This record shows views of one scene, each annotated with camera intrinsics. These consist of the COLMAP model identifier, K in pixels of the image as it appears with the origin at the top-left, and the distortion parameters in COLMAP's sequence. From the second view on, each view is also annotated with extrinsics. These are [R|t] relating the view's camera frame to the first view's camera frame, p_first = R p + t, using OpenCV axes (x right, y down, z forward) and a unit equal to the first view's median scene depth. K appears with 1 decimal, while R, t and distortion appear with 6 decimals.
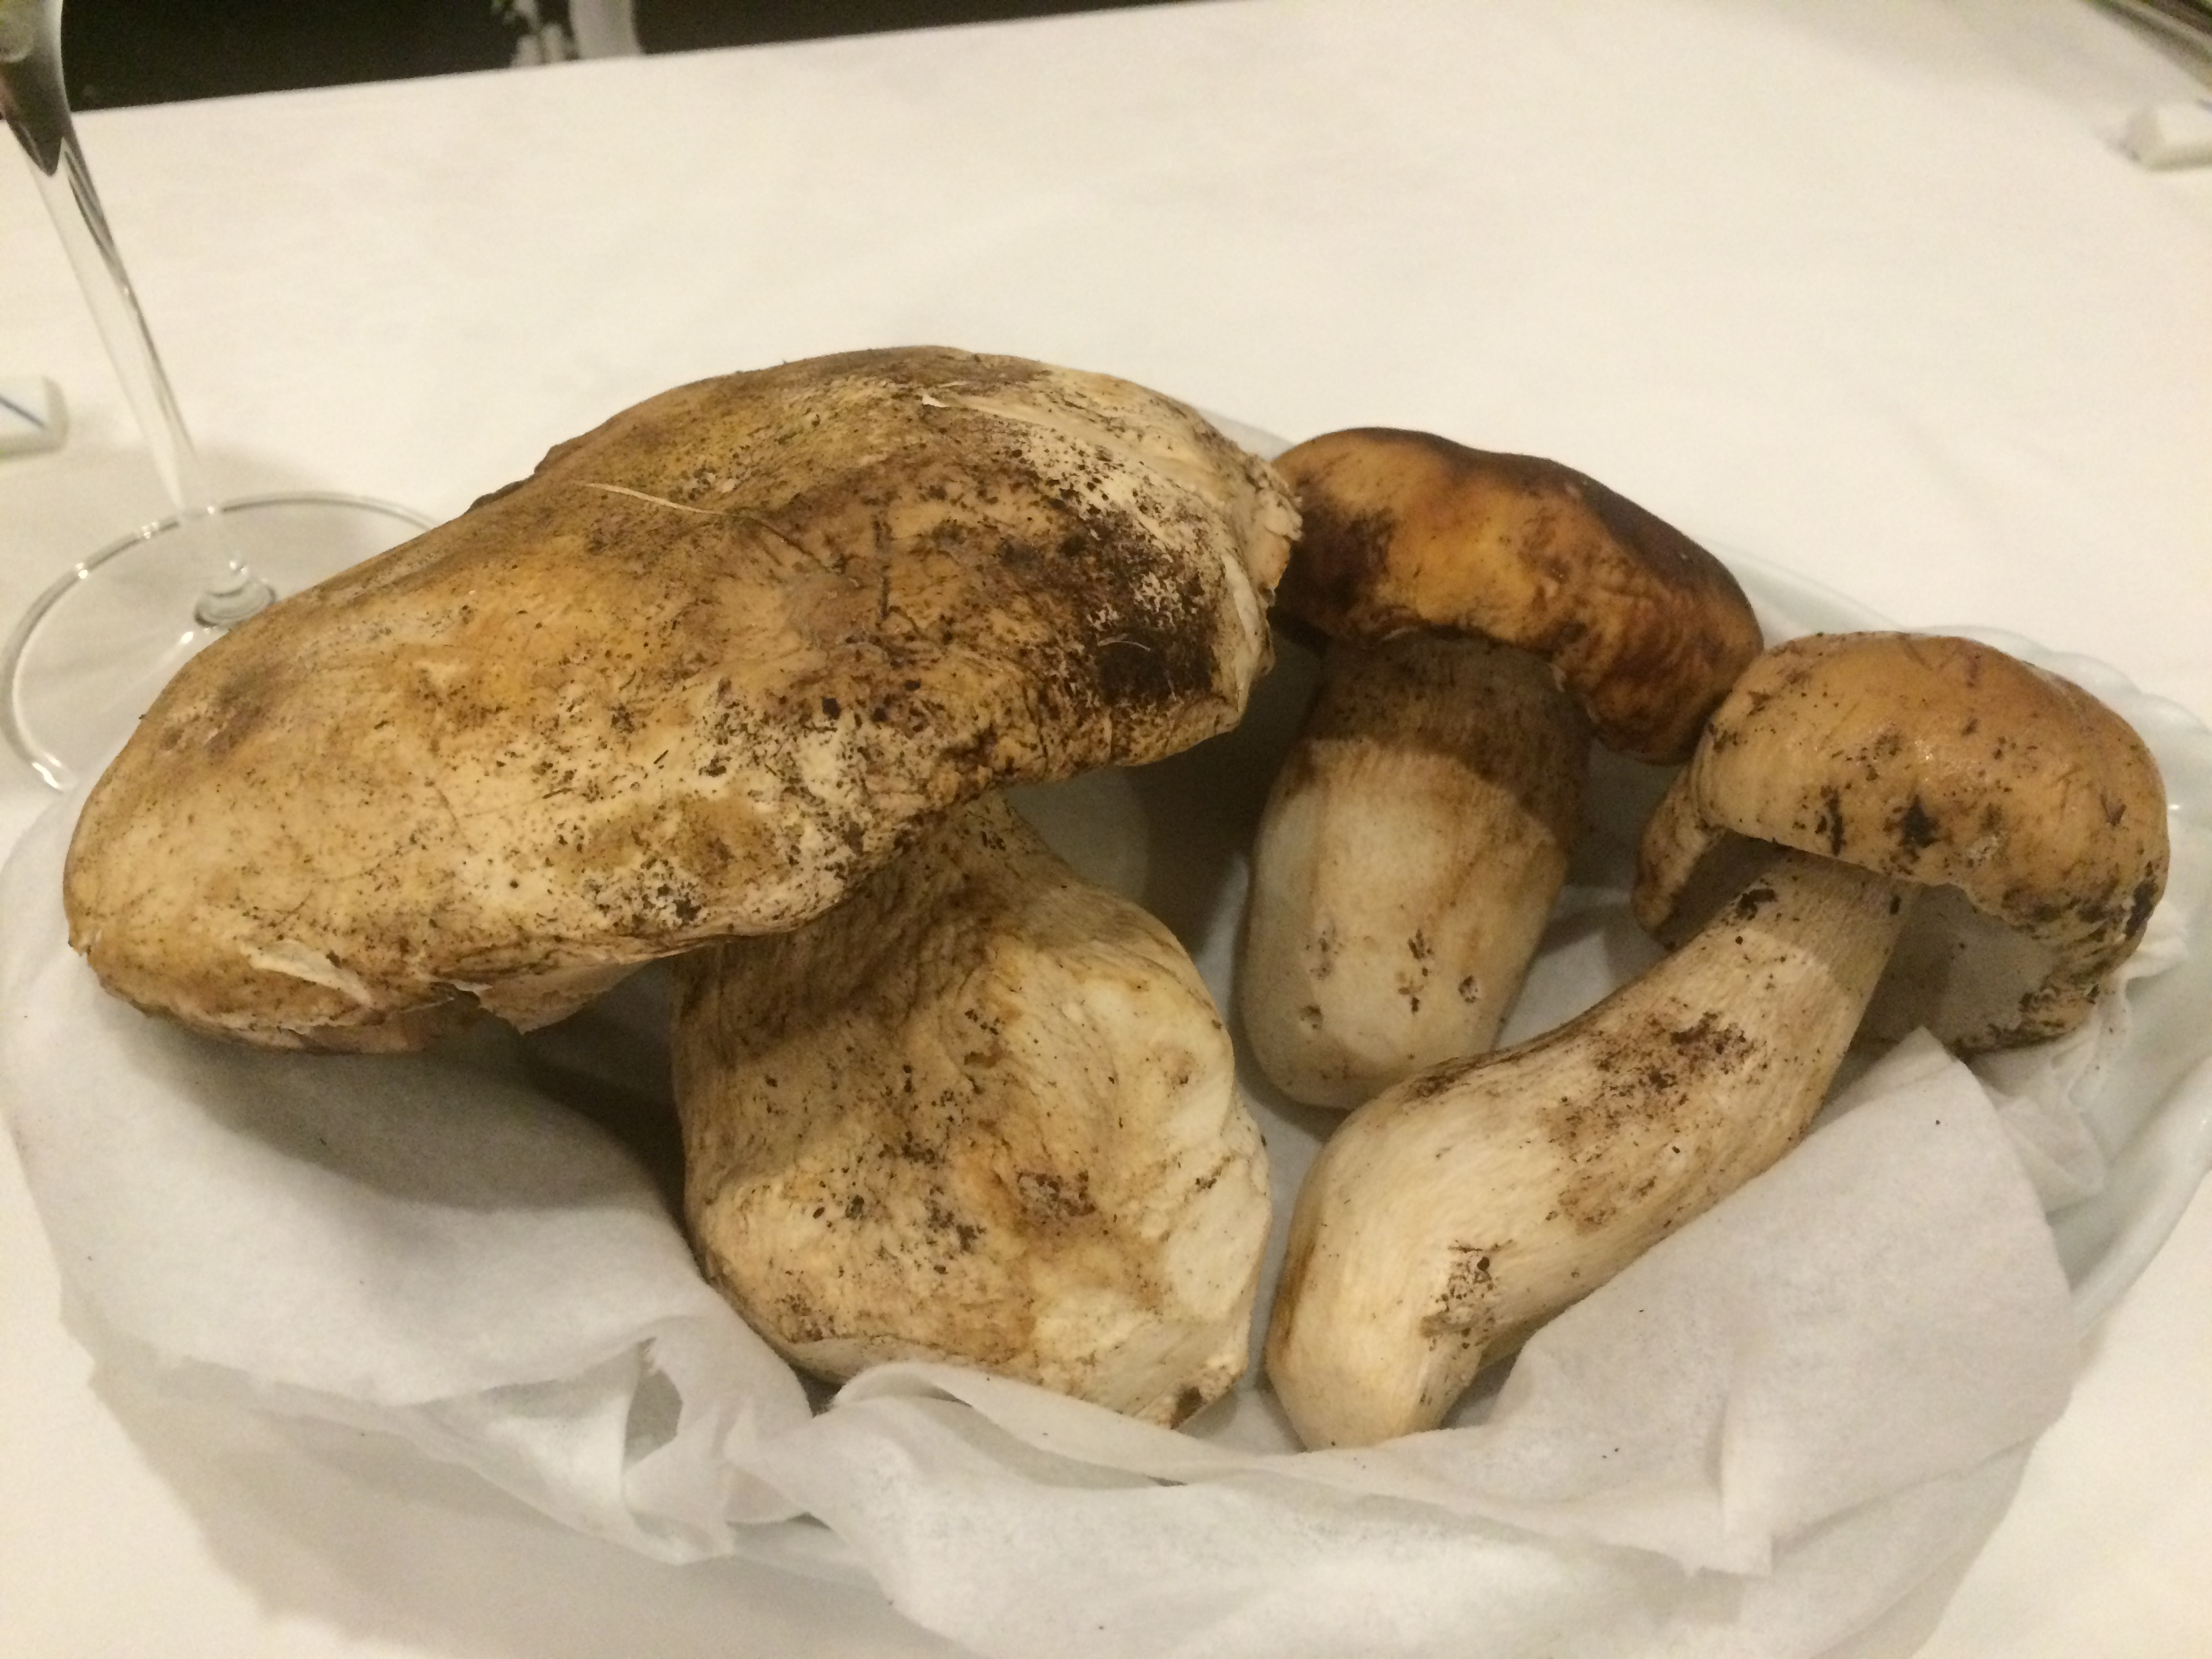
lens RADIAL K [[1887.3, 0, 1102.1], [0, 1887.3, 830.9], [0, 0, 1]] dist [0.015970, -0.055204]
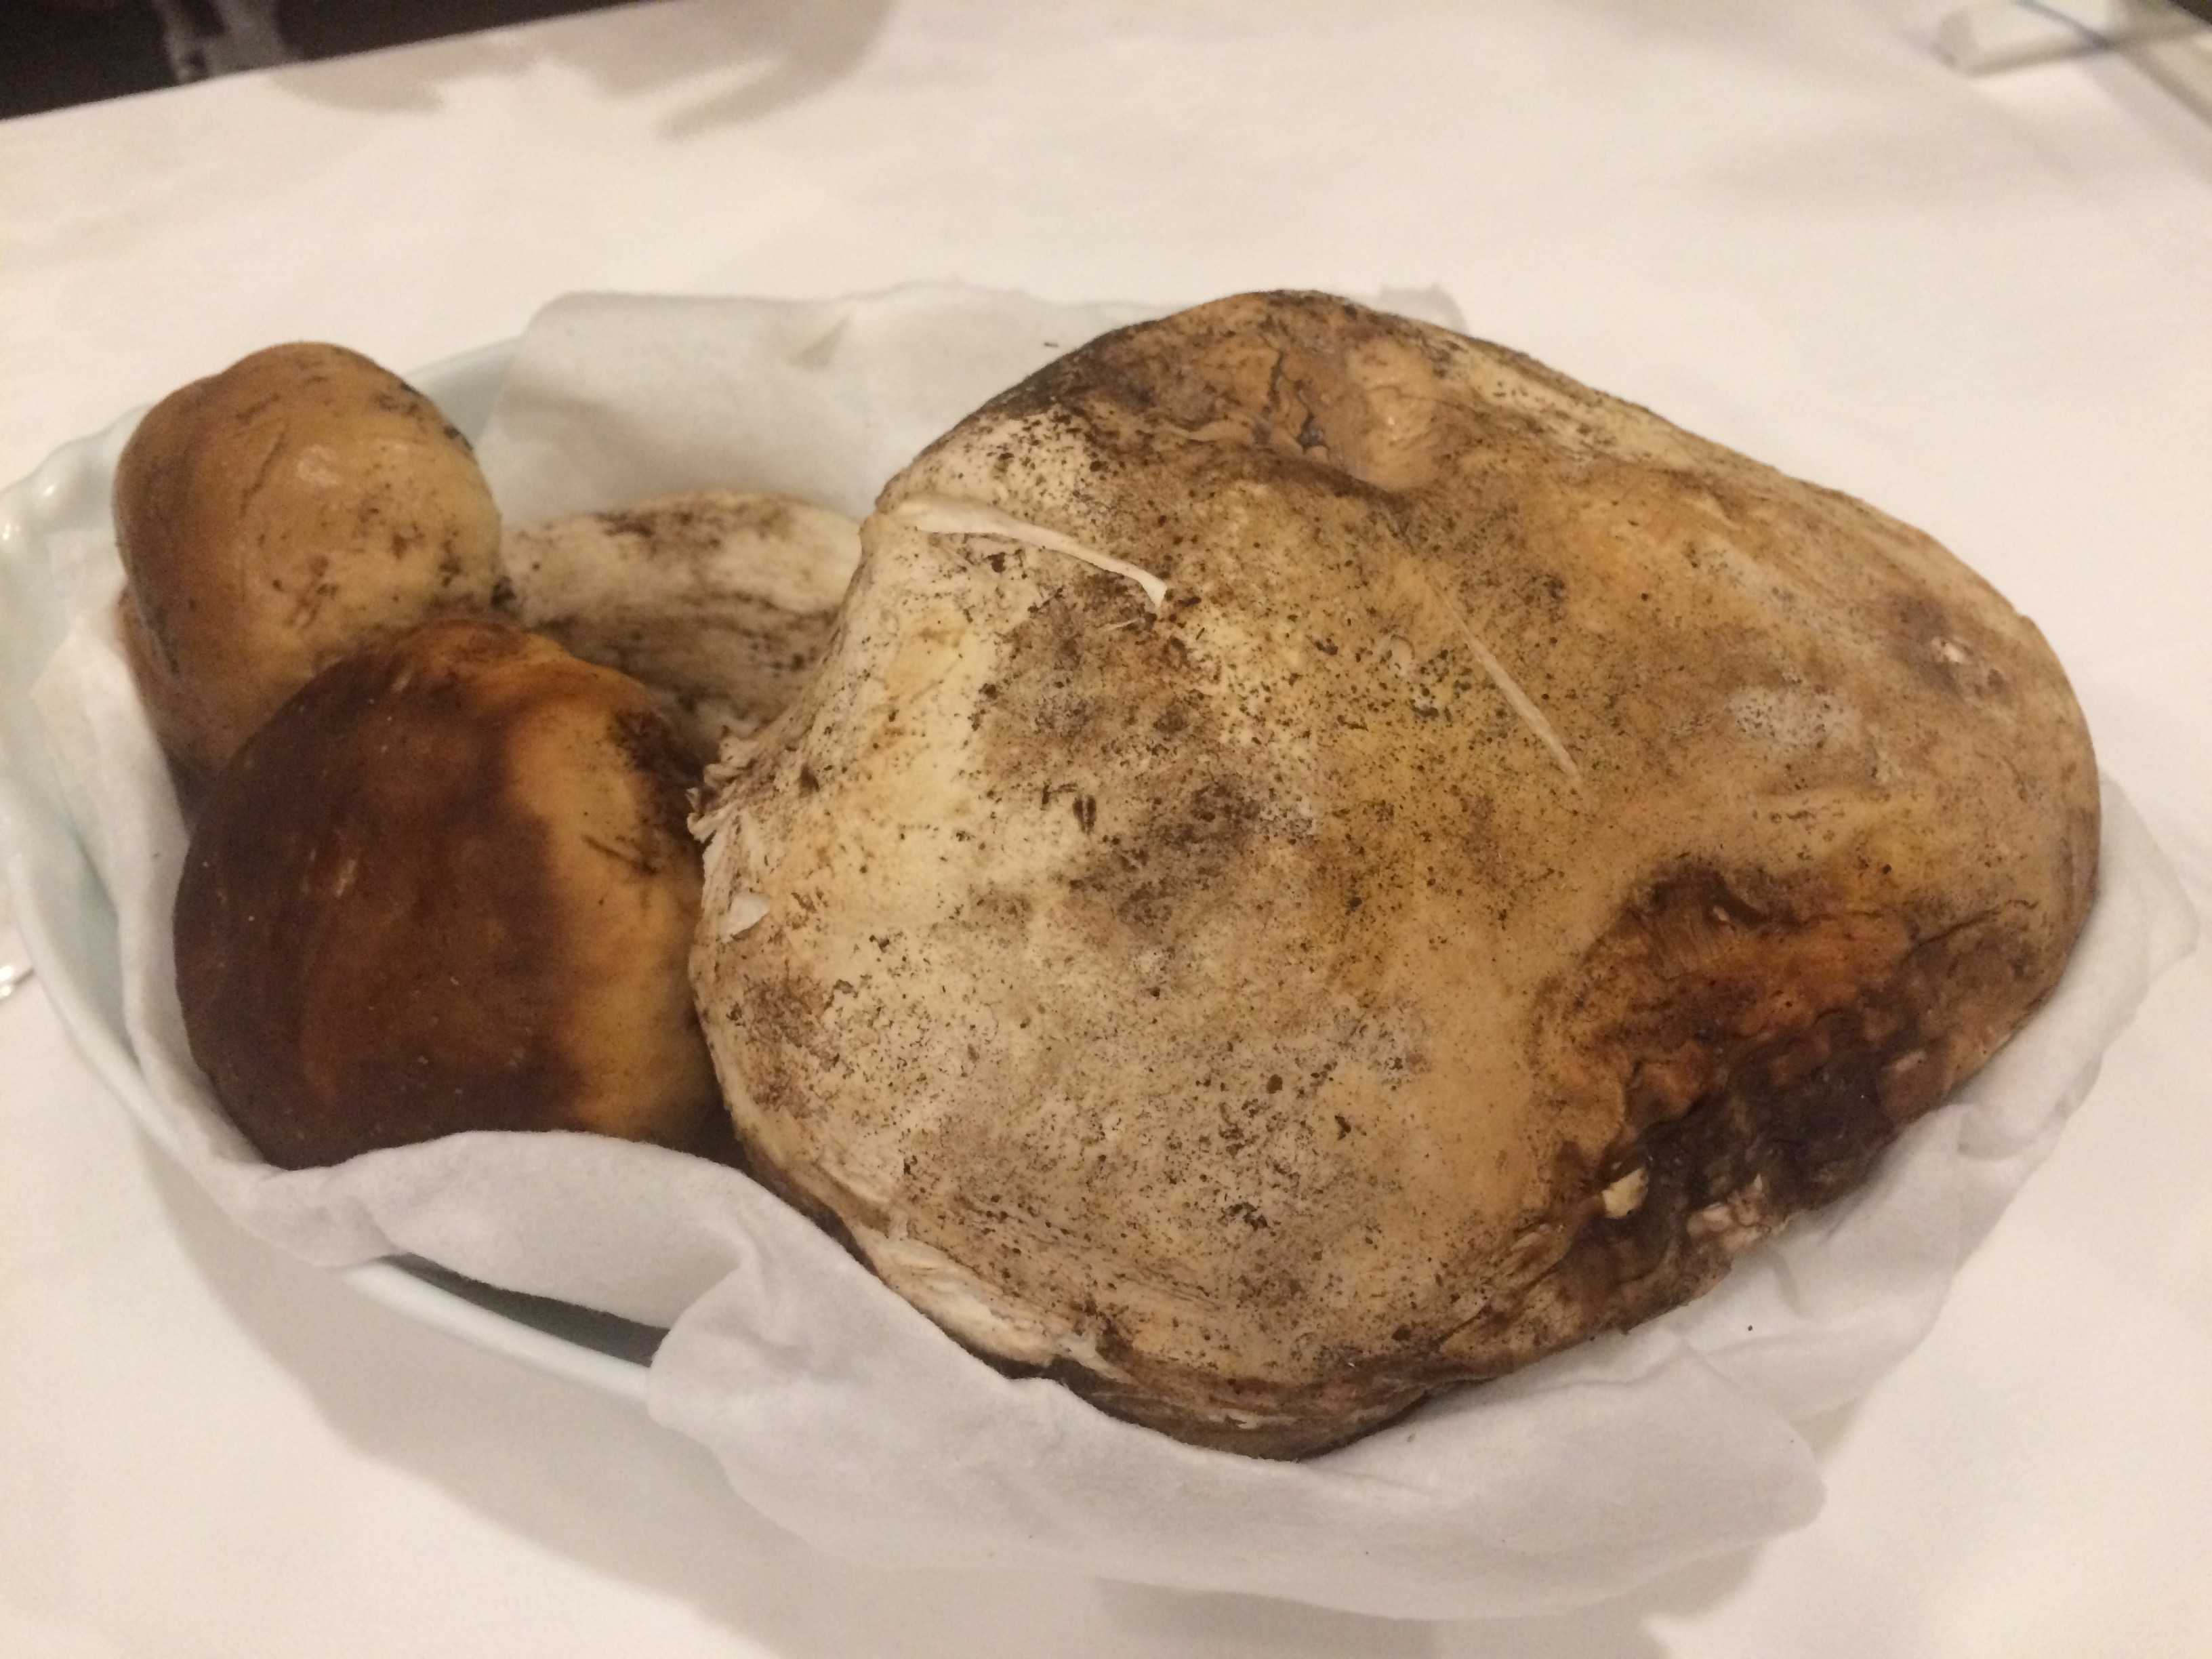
lens RADIAL K [[1887.3, 0, 1101.8], [0, 1887.3, 828.2], [0, 0, 1]] dist [0.015970, -0.055204]
pose [[-0.947690, -0.252324, 0.195488, -0.269598], [0.239264, -0.156185, 0.958311, -1.098373], [-0.211273, 0.954955, 0.208387, 0.976358]]
